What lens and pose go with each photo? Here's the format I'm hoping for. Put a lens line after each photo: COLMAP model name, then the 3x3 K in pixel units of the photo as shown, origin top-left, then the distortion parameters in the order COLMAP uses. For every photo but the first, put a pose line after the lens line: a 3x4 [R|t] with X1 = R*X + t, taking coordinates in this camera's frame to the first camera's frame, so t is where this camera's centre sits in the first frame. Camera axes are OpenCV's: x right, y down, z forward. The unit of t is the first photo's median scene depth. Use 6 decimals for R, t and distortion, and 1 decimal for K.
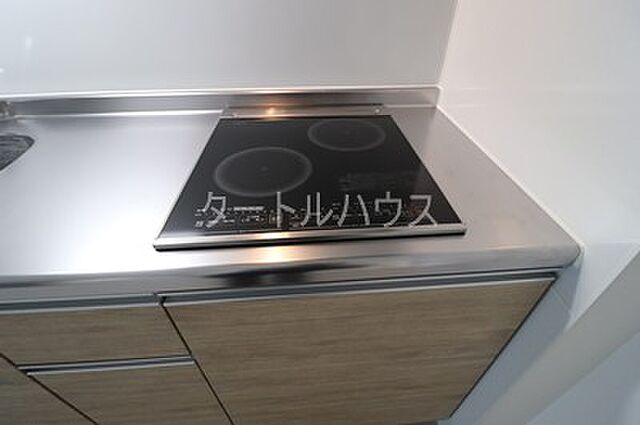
lens RADIAL K [[293.4, 0, 329.3], [0, 293.4, 213.0], [0, 0, 1]] dist [0.000549, -0.016331]
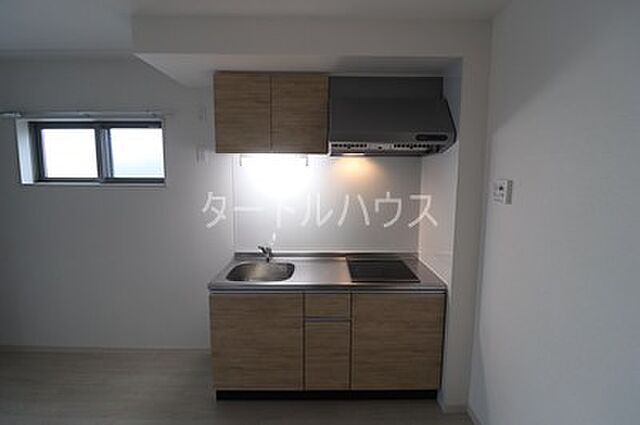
lens RADIAL K [[293.4, 0, 329.3], [0, 293.4, 213.0], [0, 0, 1]] dist [0.000549, -0.016331]
pose [[0.997790, 0.011328, -0.065475, -0.387768], [-0.043252, 0.858762, -0.510545, 0.919343], [0.050444, 0.512249, 0.857354, -2.095913]]
